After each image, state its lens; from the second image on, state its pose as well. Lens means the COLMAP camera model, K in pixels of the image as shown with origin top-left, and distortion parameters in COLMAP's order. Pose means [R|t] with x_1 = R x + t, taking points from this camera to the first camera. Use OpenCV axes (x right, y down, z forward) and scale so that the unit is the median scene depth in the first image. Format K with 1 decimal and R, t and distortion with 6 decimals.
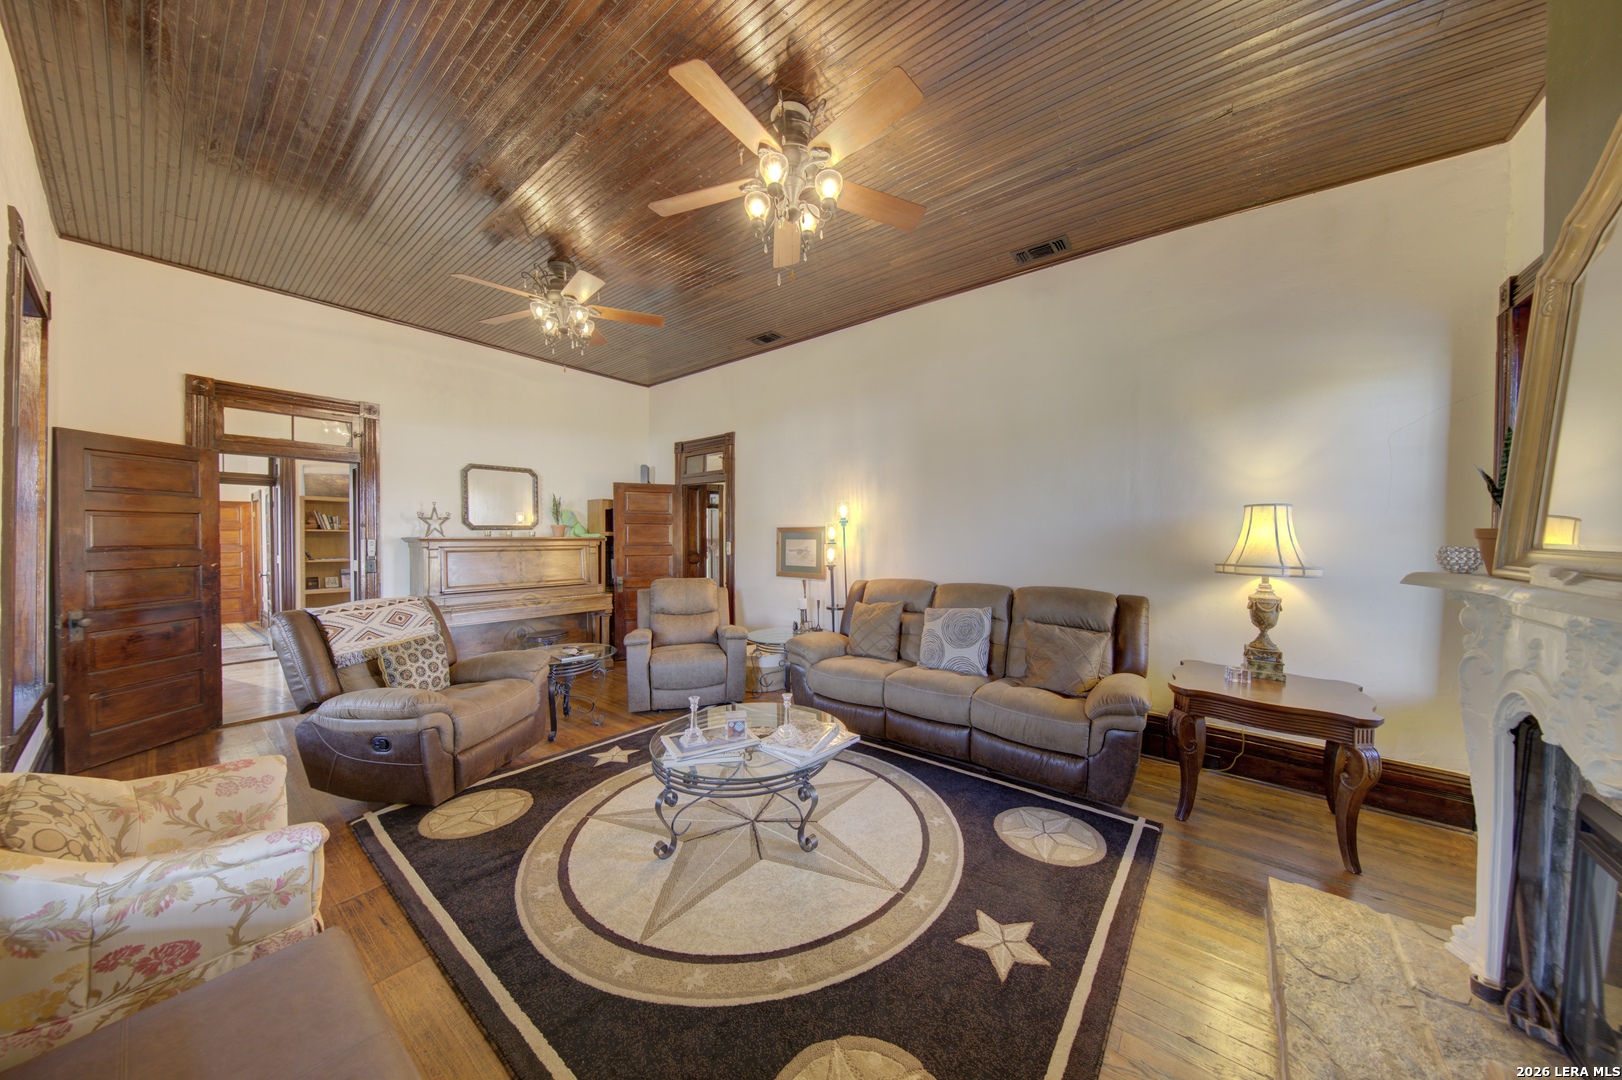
lens RADIAL K [[520.1, 0, 815.0], [0, 520.1, 537.9], [0, 0, 1]] dist [0.019208, 0.000049]
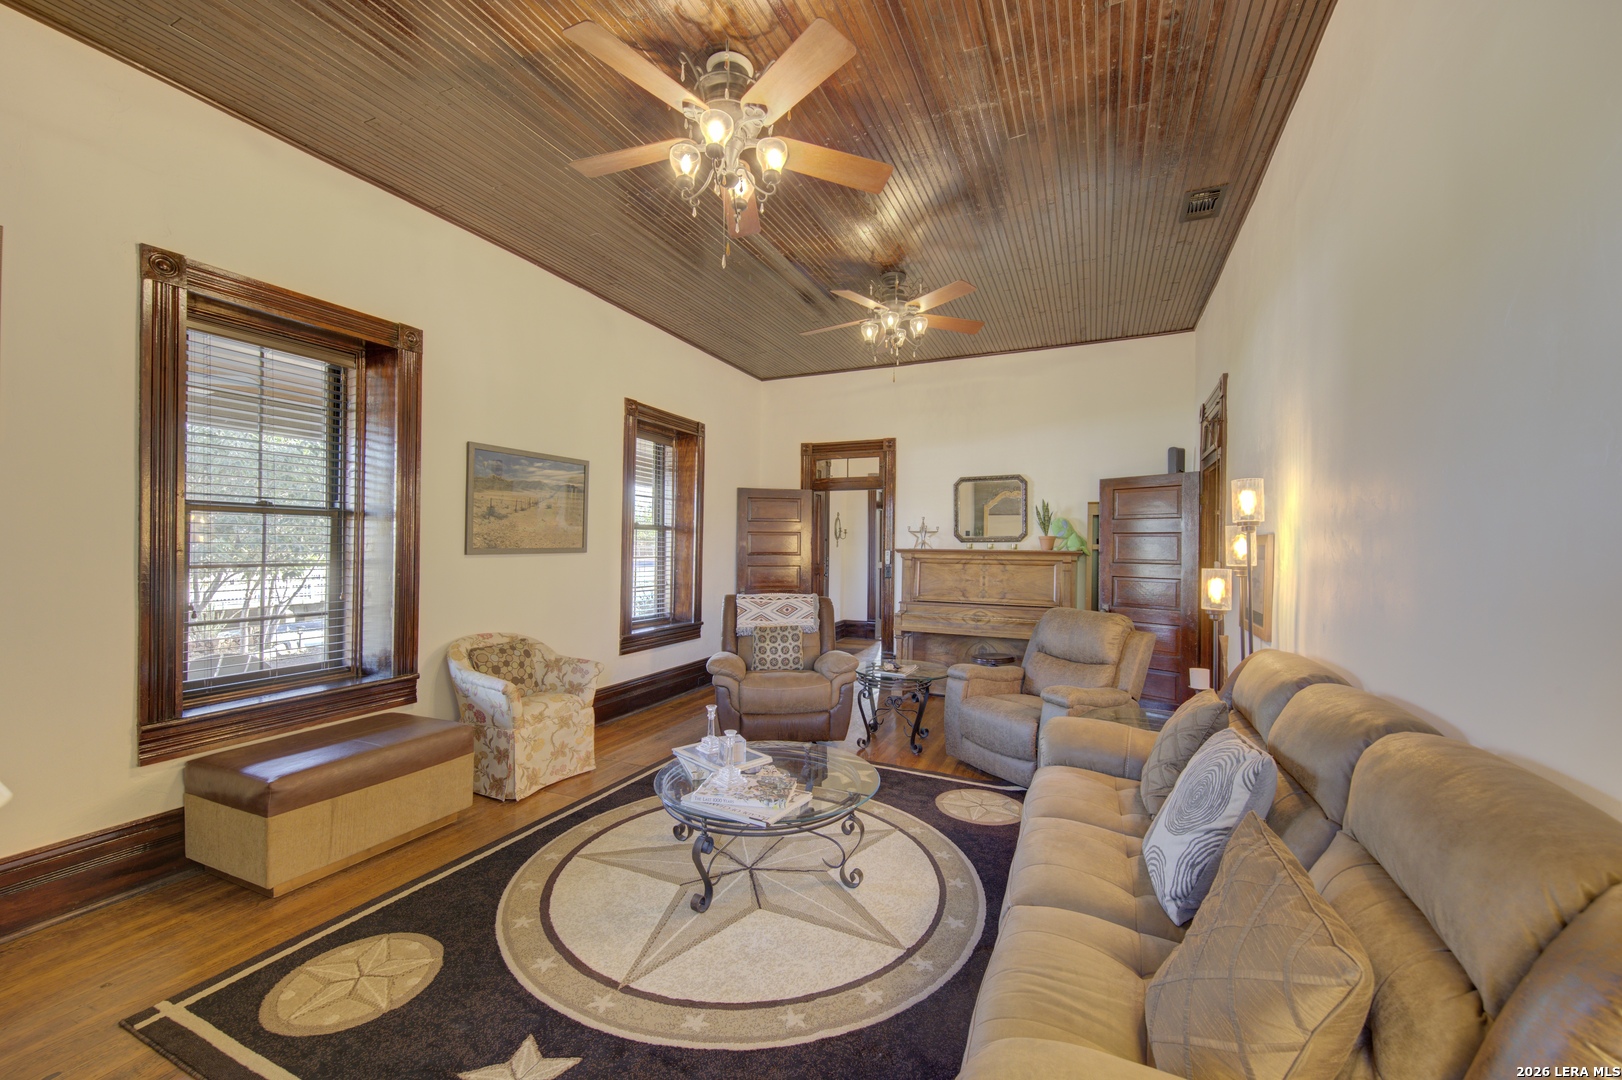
lens RADIAL K [[636.9, 0, 810.6], [0, 636.9, 544.8], [0, 0, 1]] dist [0.004246, 0.000069]
pose [[0.234822, -0.000082, -0.972039, 0.802539], [-0.011392, 0.999931, -0.002837, -0.005808], [0.971972, 0.011740, 0.234804, 0.702923]]
